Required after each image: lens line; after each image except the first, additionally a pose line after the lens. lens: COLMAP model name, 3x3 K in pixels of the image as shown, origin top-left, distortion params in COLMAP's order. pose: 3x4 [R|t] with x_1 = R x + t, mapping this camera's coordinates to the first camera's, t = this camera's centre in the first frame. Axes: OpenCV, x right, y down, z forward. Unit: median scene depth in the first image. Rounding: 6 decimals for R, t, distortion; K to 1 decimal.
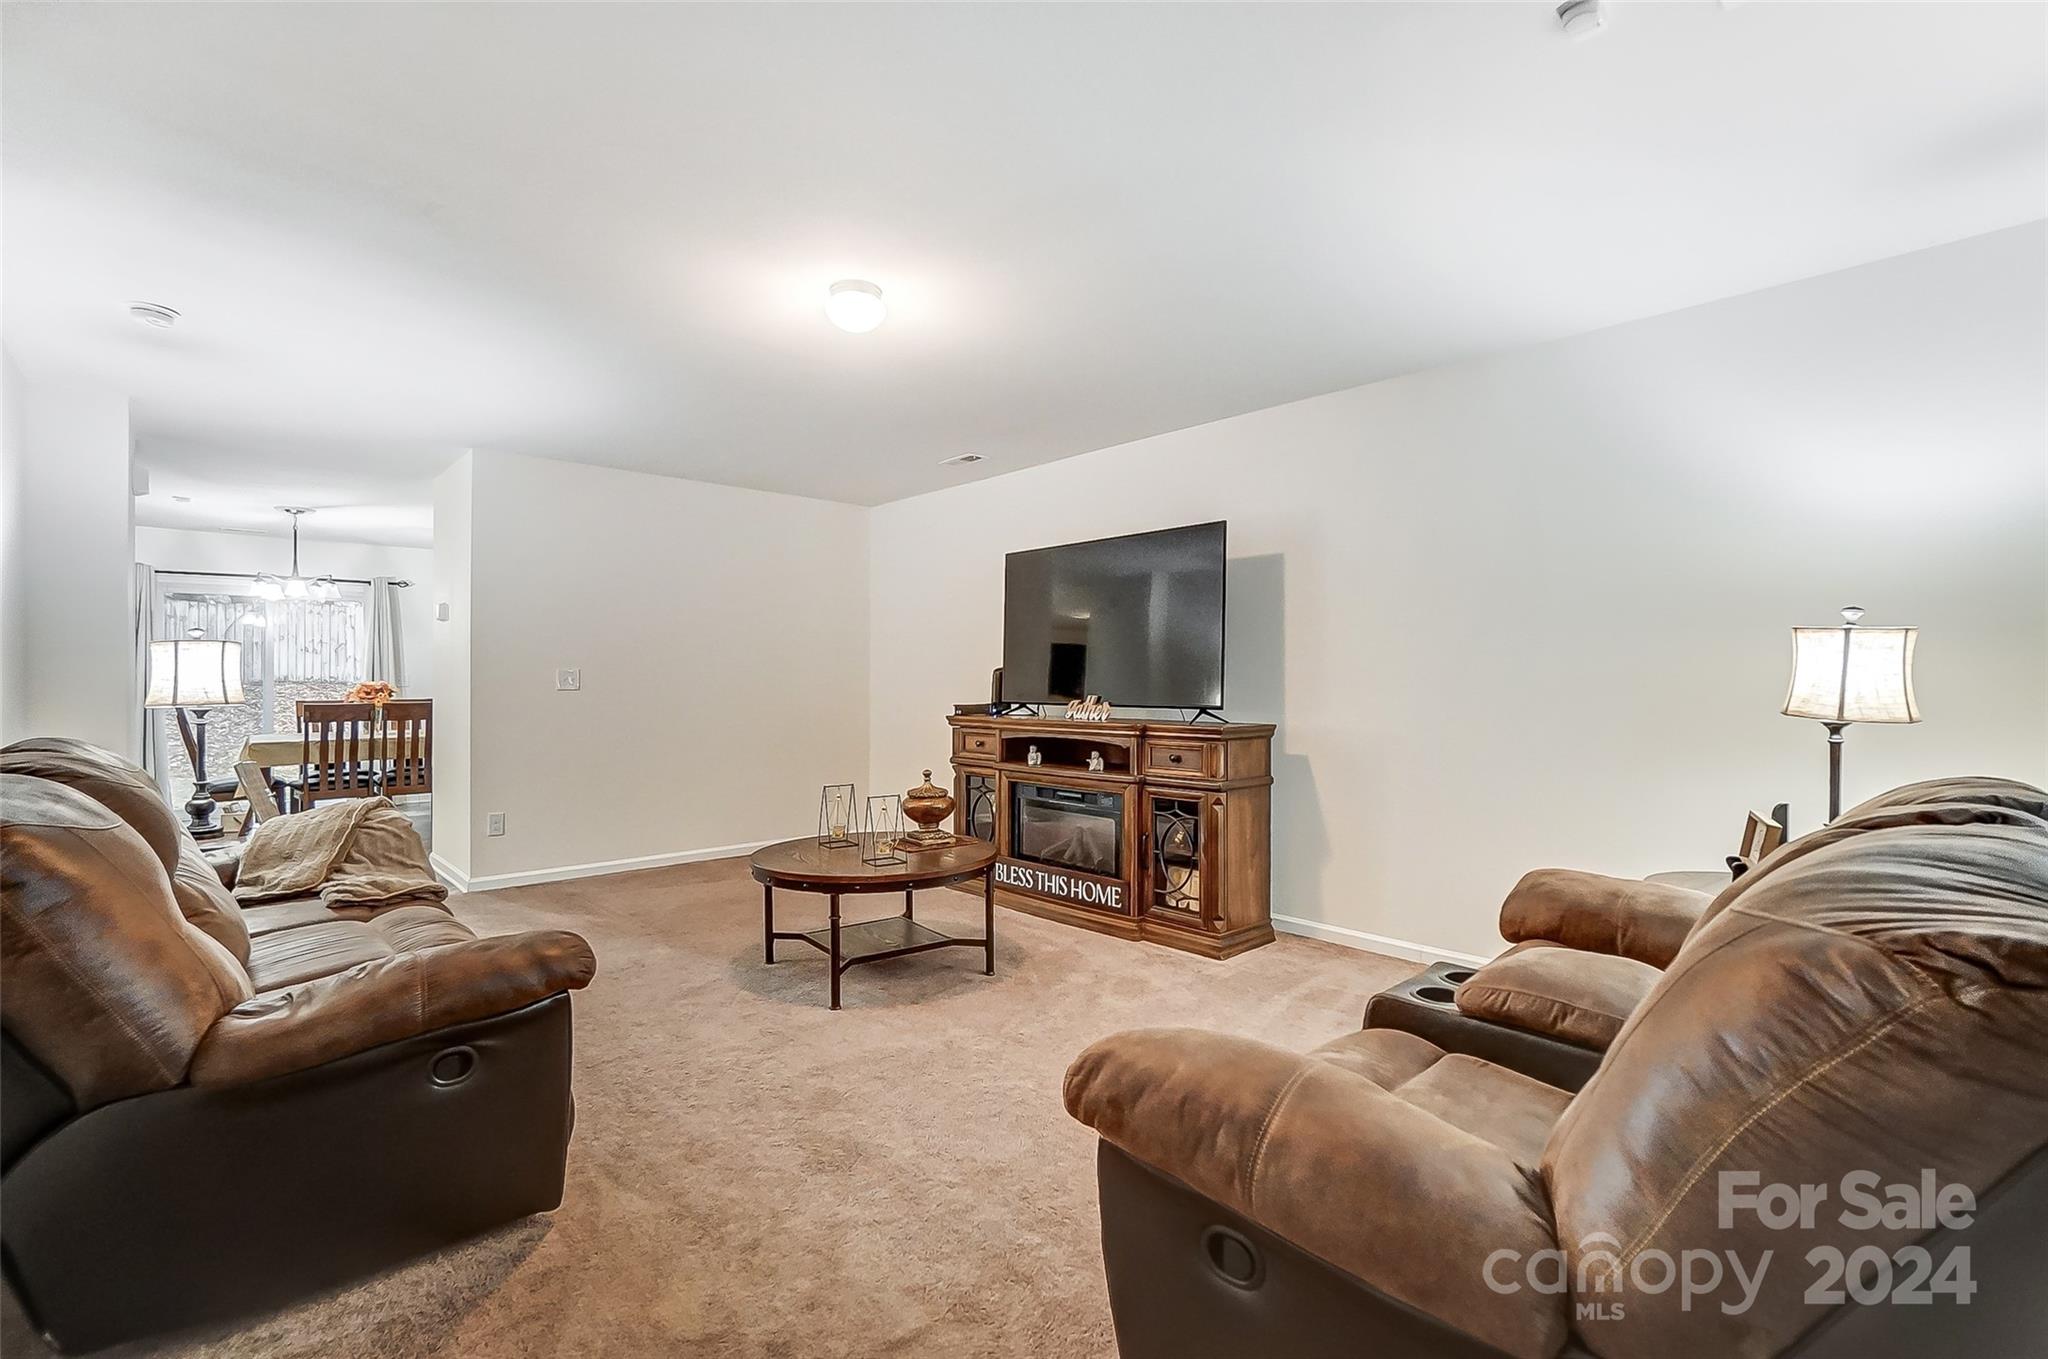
lens RADIAL K [[926.9, 0, 1020.2], [0, 926.9, 656.3], [0, 0, 1]] dist [-0.025717, 0.016237]
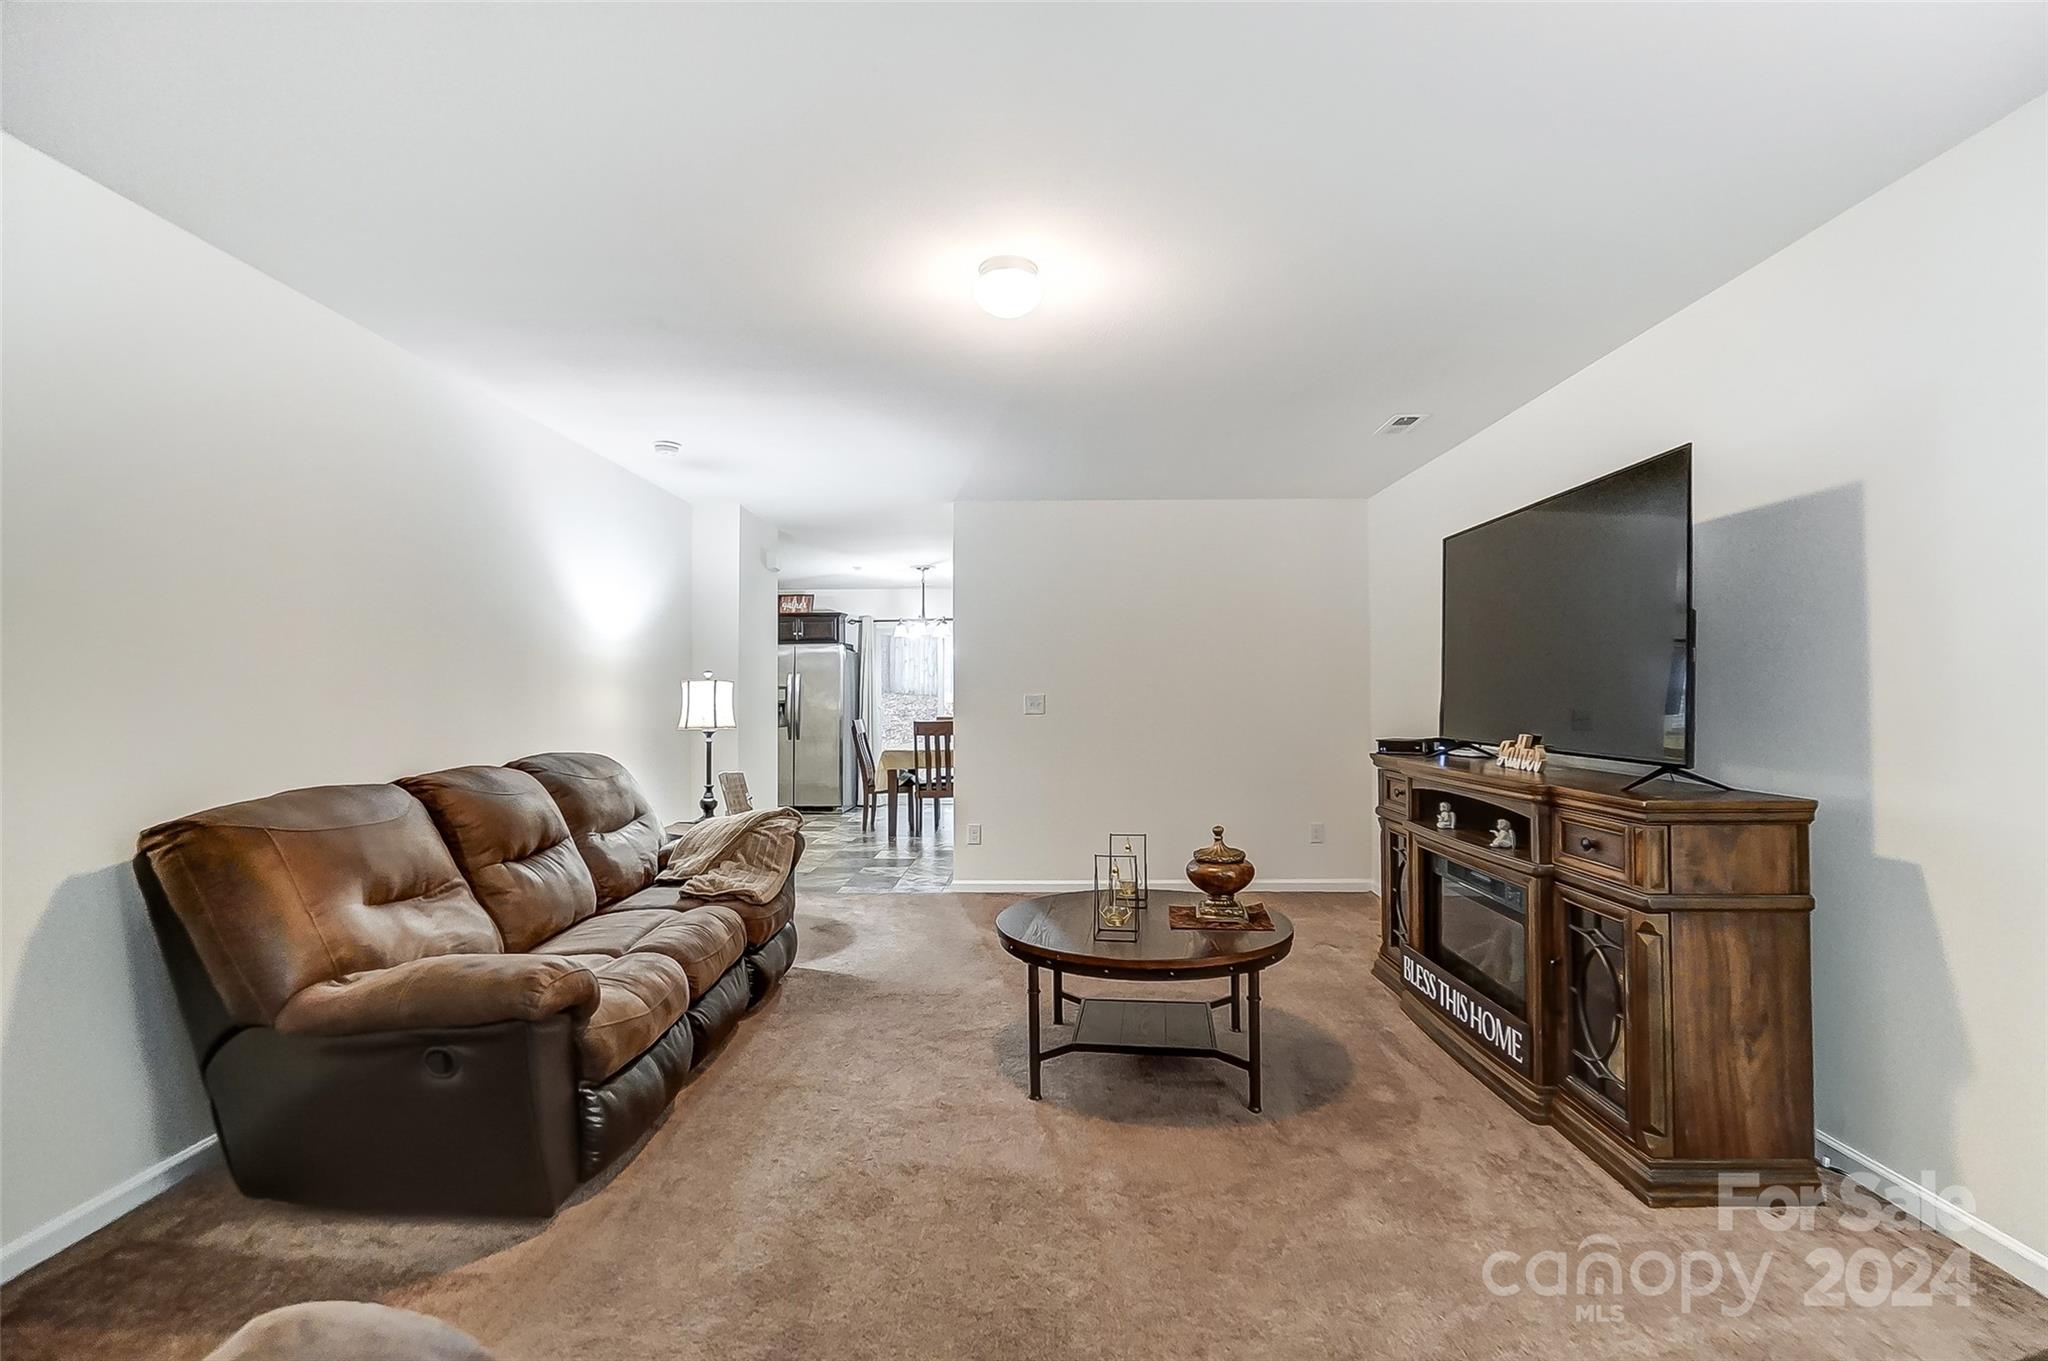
lens RADIAL K [[926.9, 0, 1020.2], [0, 926.9, 657.3], [0, 0, 1]] dist [-0.025717, 0.016237]
pose [[0.727077, -0.028745, -0.685954, 0.308949], [0.020593, 0.999587, -0.020061, -0.009600], [0.686247, 0.000460, 0.727368, 0.288454]]
